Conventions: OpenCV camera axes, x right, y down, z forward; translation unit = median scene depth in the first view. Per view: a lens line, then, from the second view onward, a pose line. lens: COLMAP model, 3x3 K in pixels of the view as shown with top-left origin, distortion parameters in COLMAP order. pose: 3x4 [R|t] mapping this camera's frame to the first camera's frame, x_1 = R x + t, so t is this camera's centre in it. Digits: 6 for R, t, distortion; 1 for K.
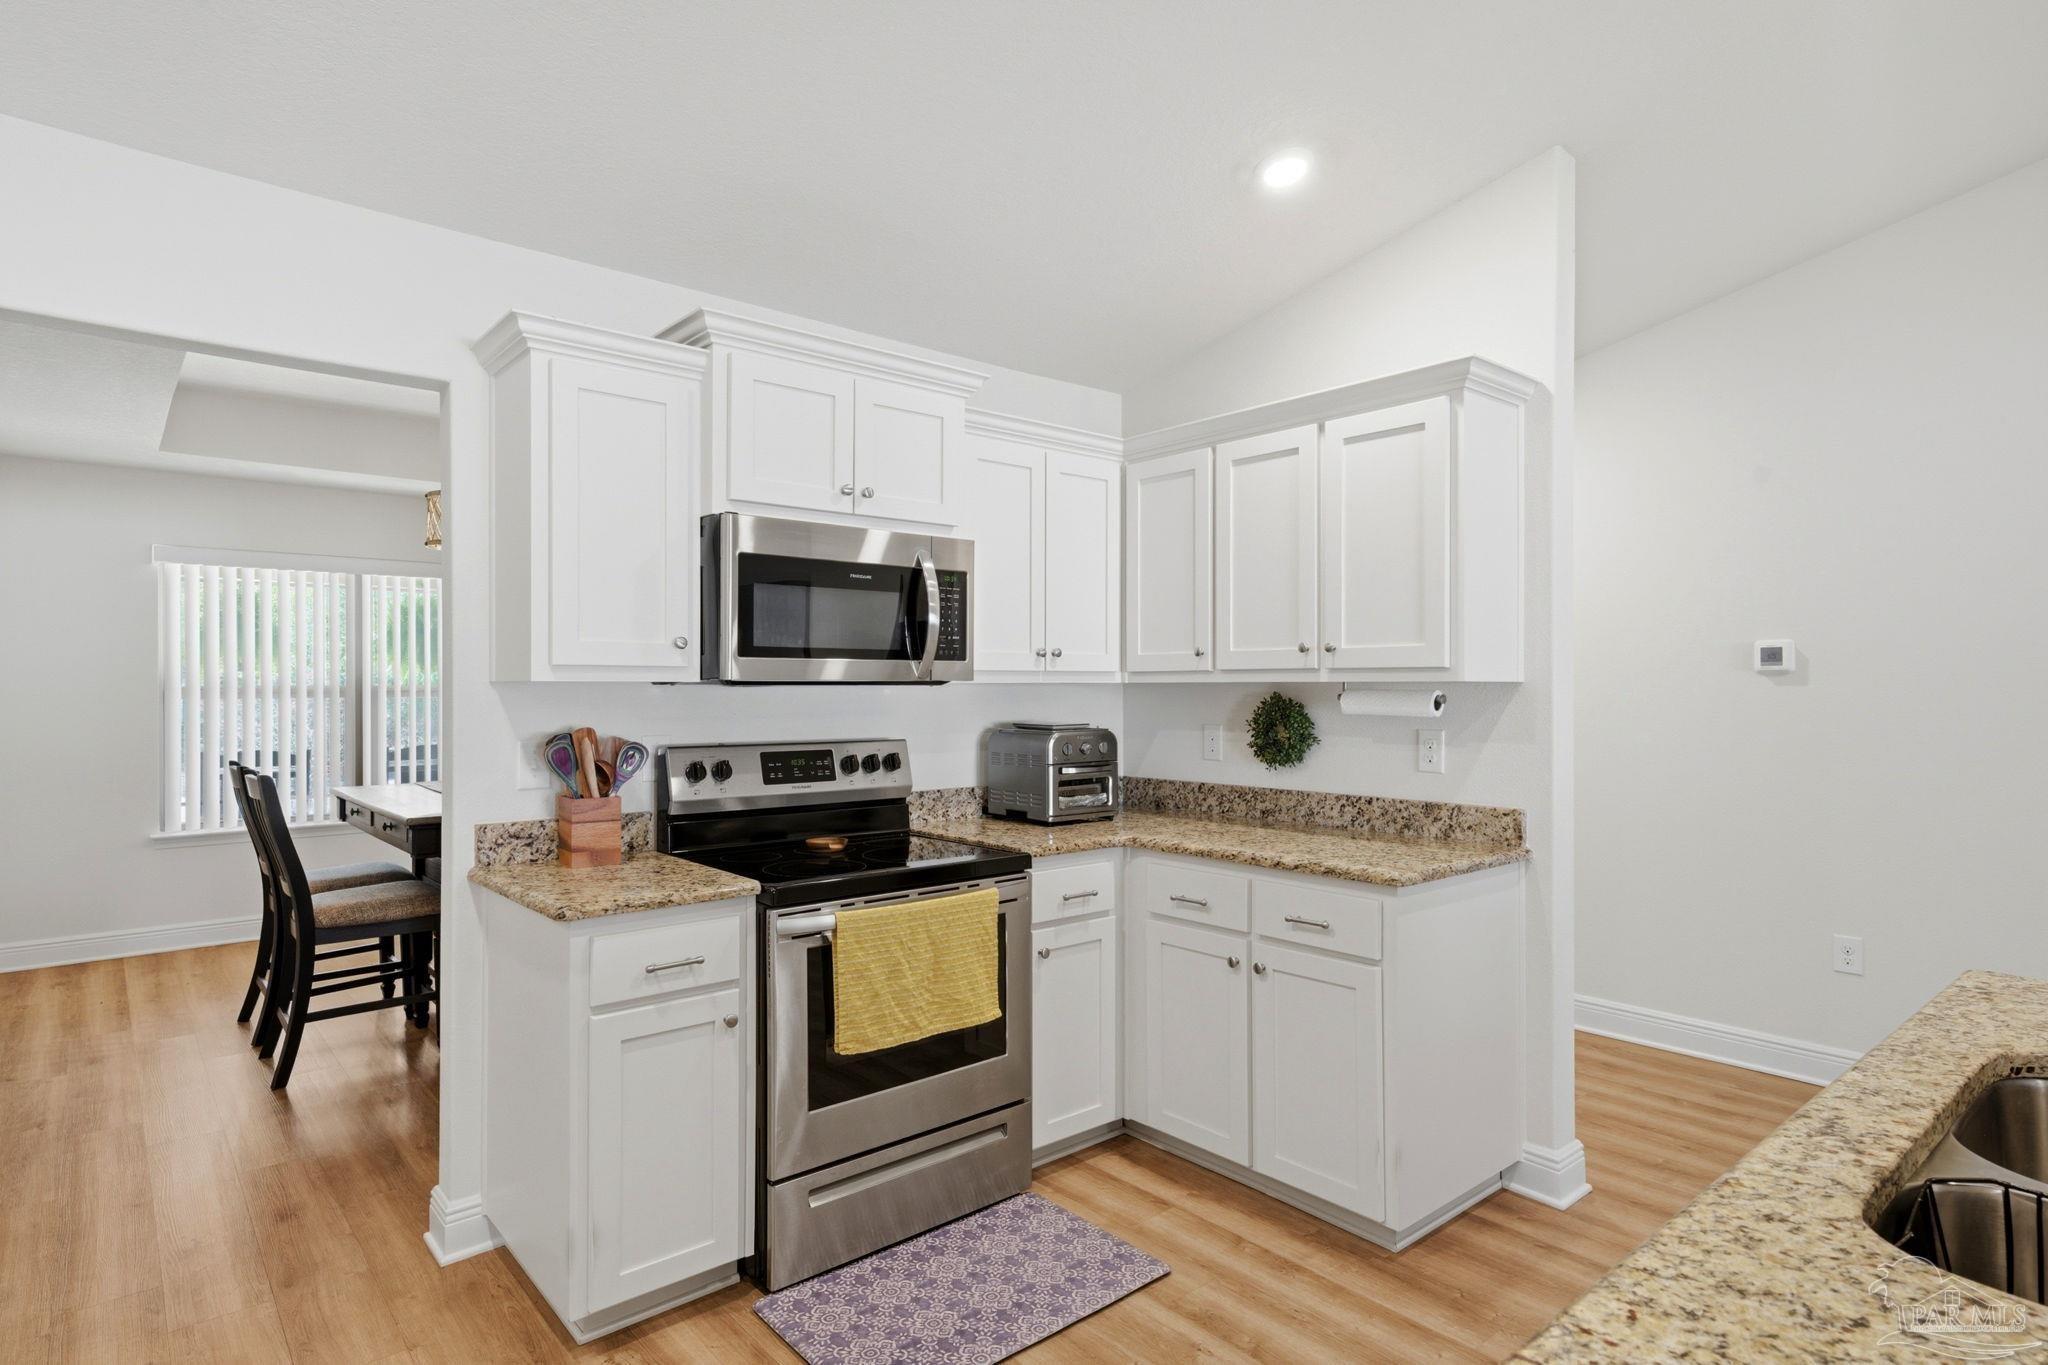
lens RADIAL K [[1101.8, 0, 1030.8], [0, 1101.8, 692.1], [0, 0, 1]] dist [0.004475, 0.002136]
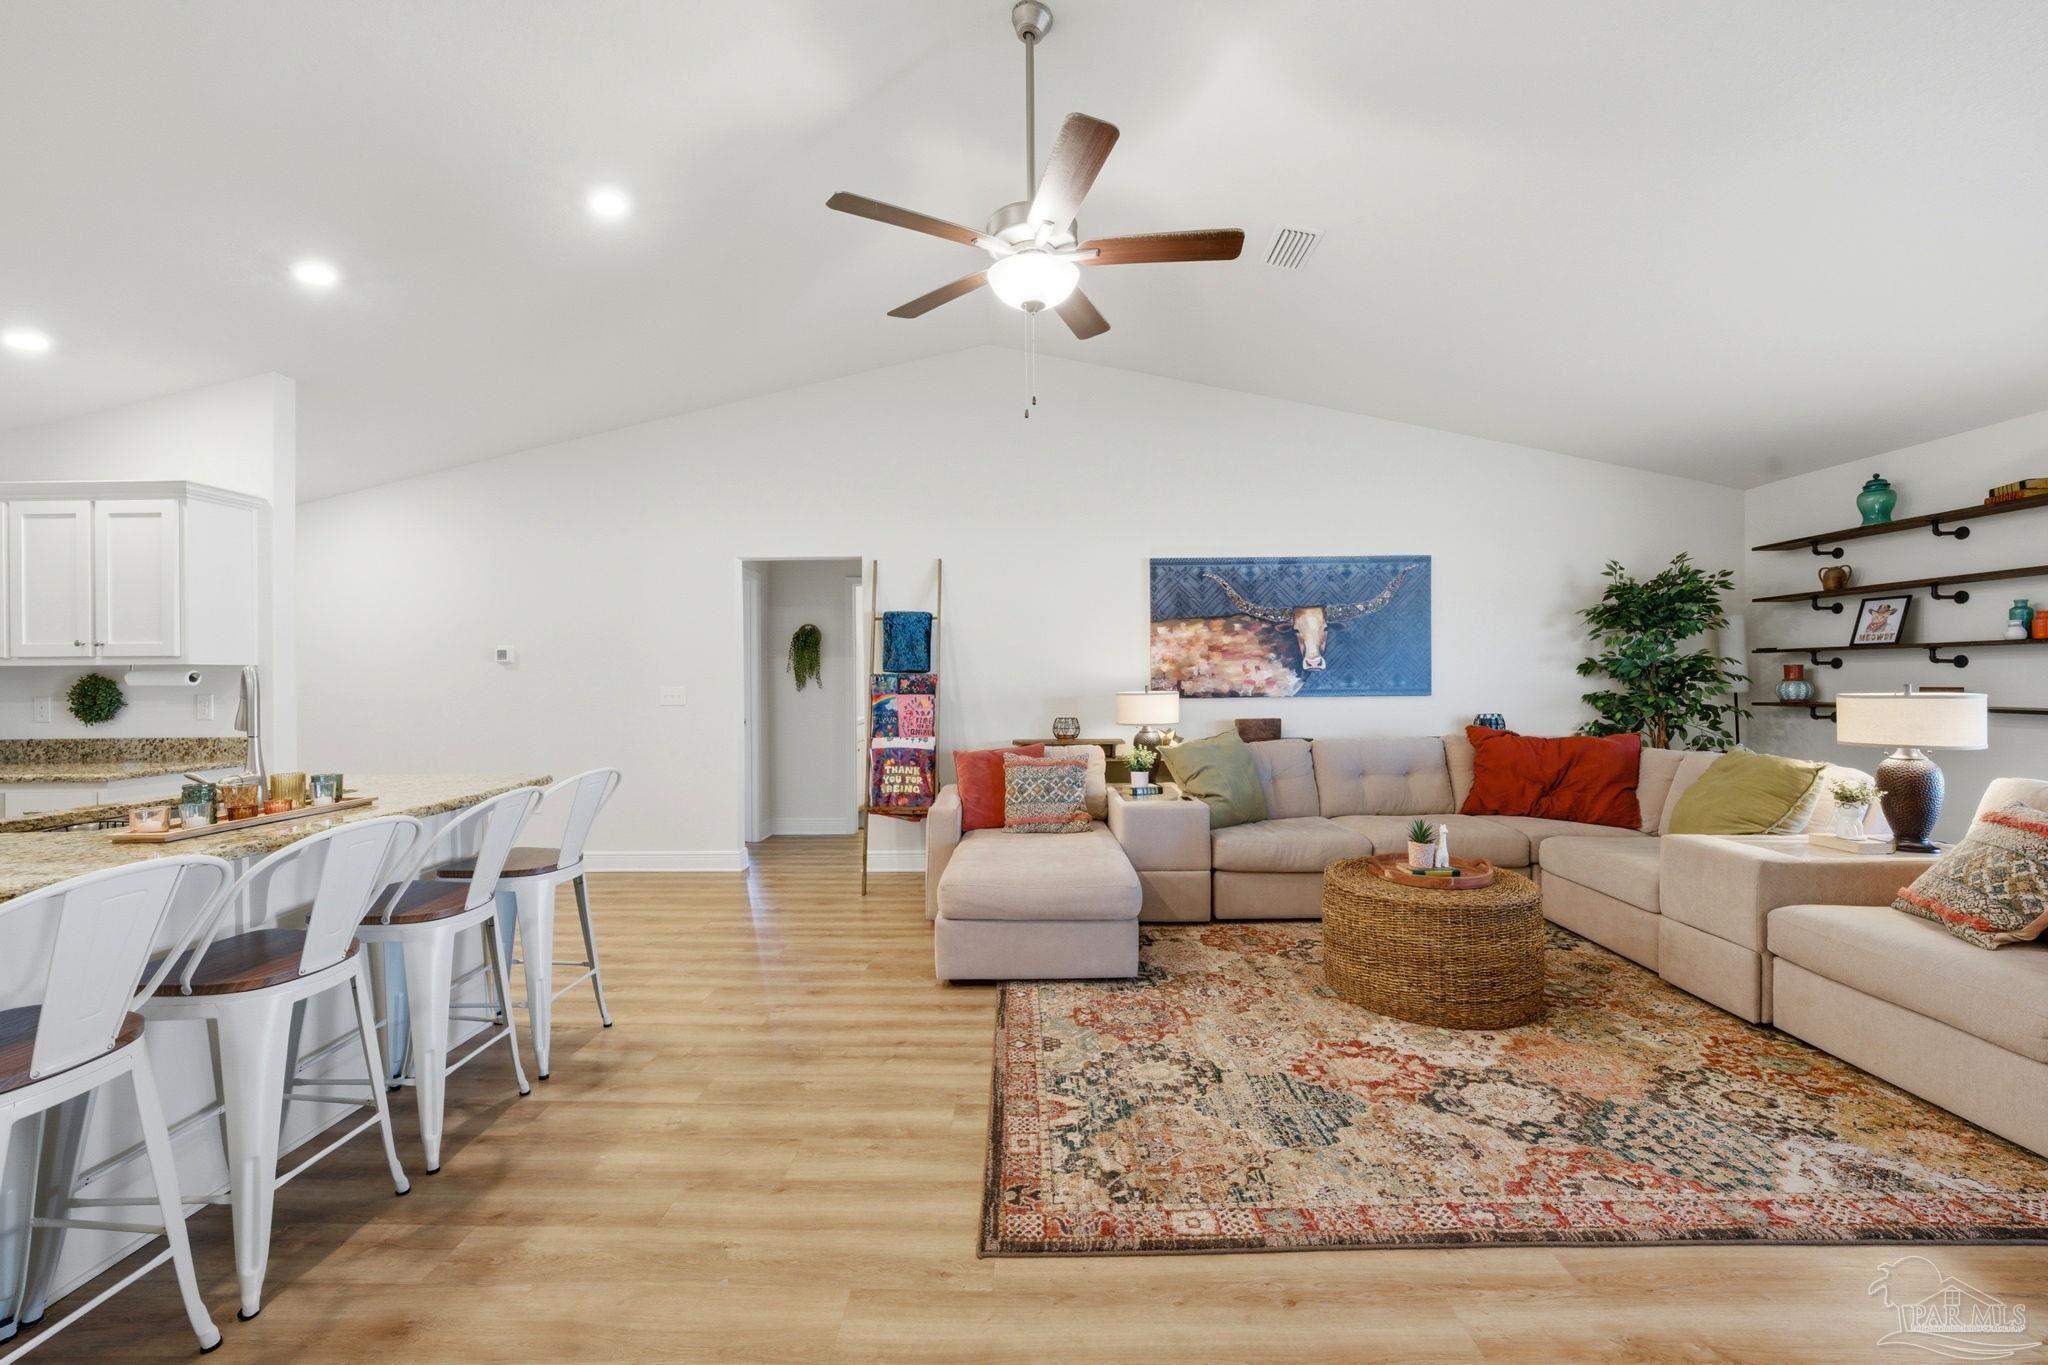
lens RADIAL K [[789.3, 0, 1019.1], [0, 789.3, 681.8], [0, 0, 1]] dist [-0.008534, 0.000283]
pose [[0.660697, -0.010517, 0.750579, 0.287050], [0.012434, 0.999918, 0.003066, 0.026411], [-0.750550, 0.007307, 0.660773, -0.701198]]
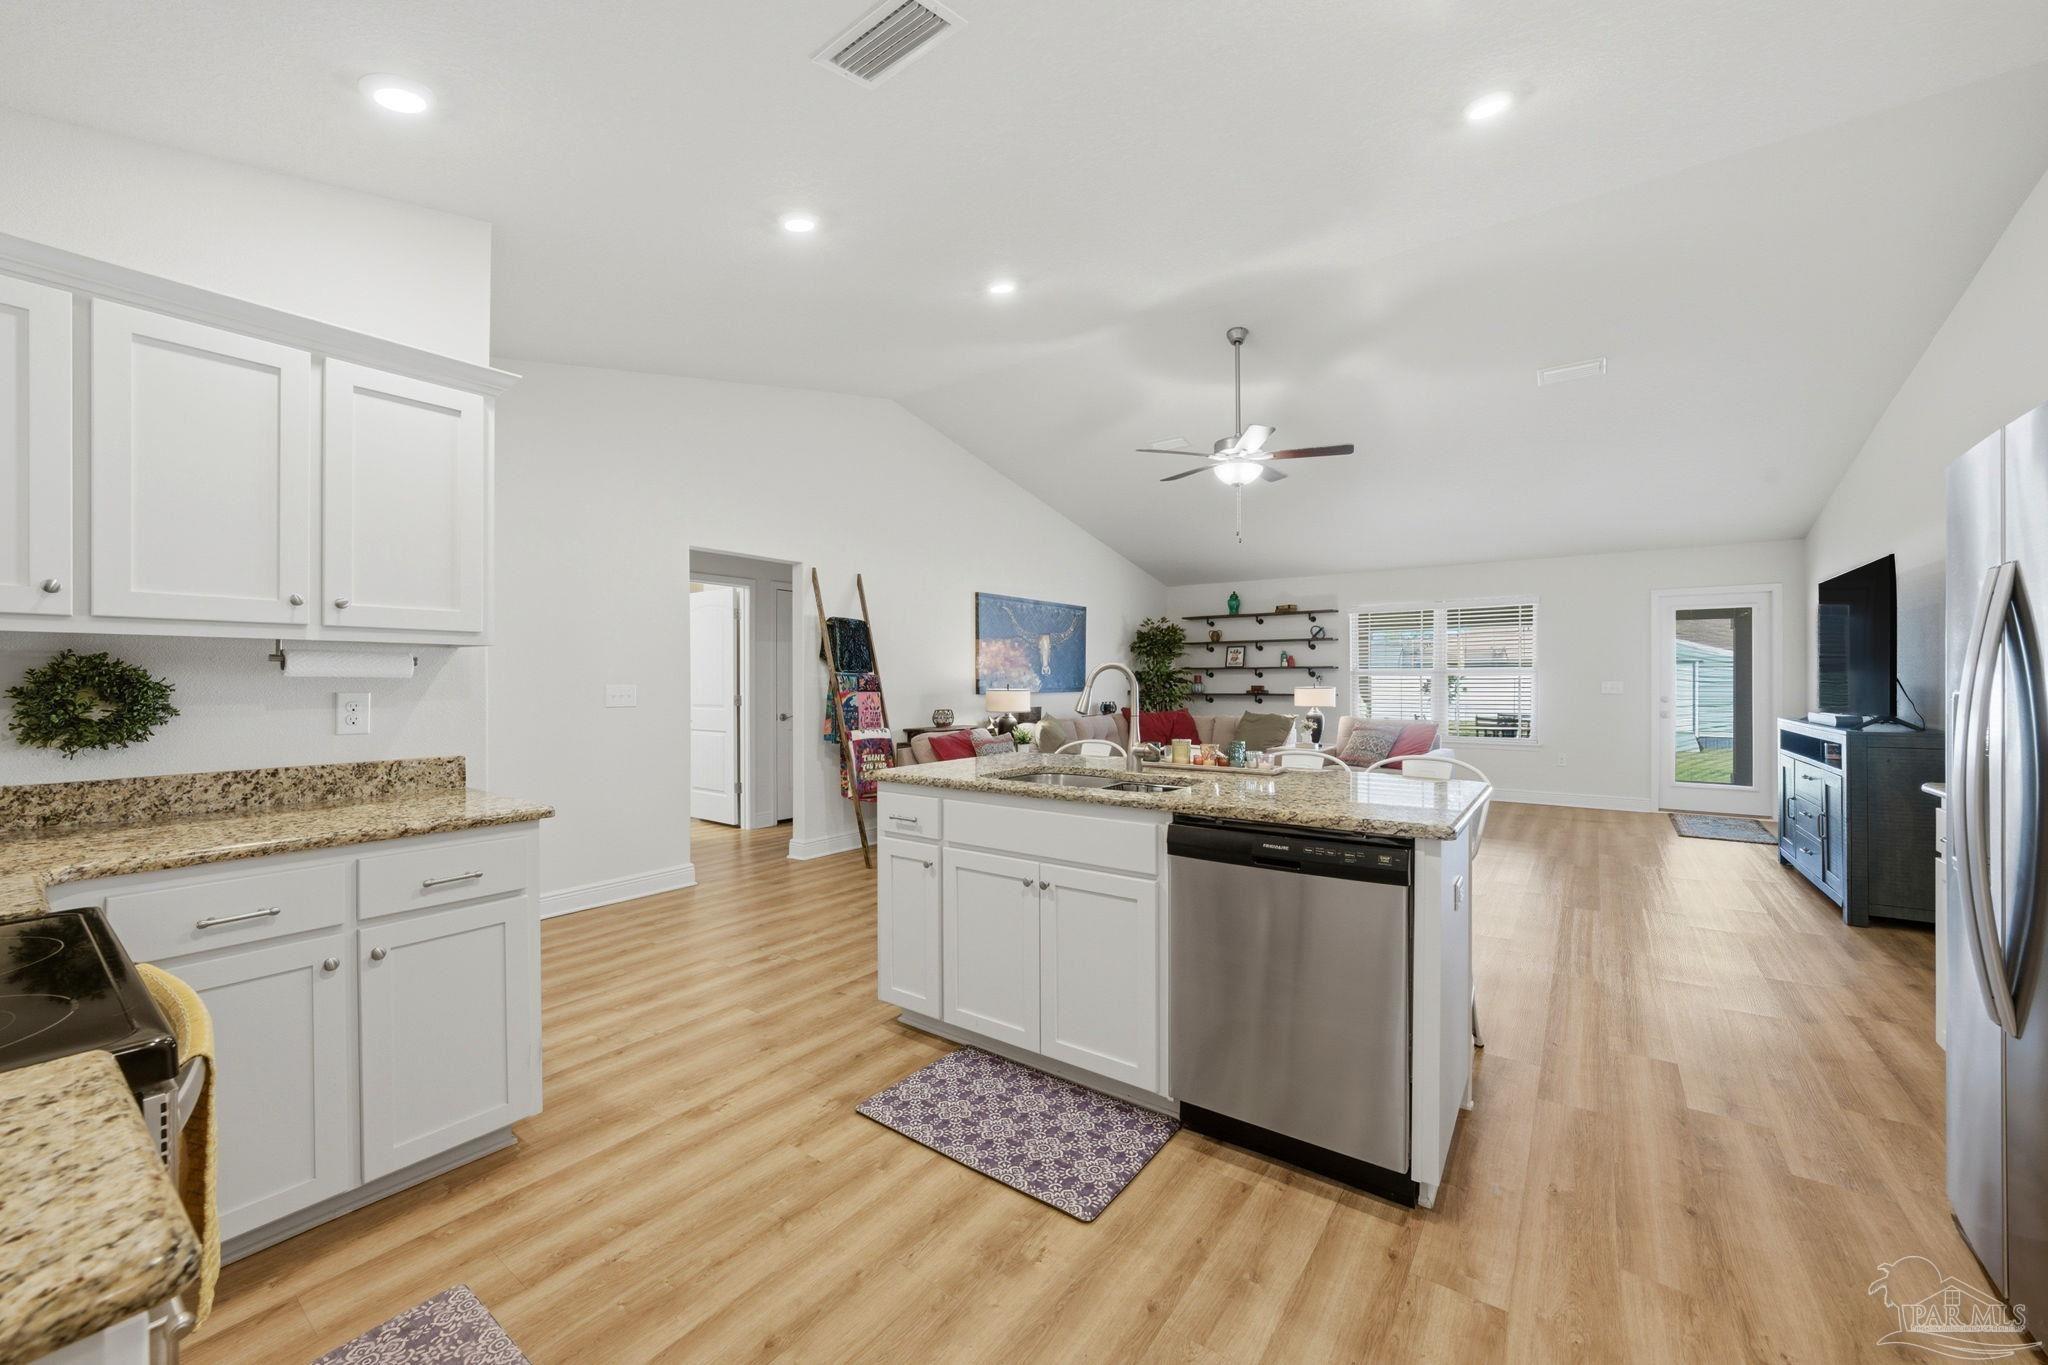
lens RADIAL K [[789.3, 0, 1028.5], [0, 789.3, 682.6], [0, 0, 1]] dist [-0.008534, 0.000283]
pose [[-0.246456, -0.005210, 0.969140, -0.487495], [0.003920, 0.999972, 0.006372, 0.022907], [-0.969146, 0.005370, -0.246429, 0.569121]]
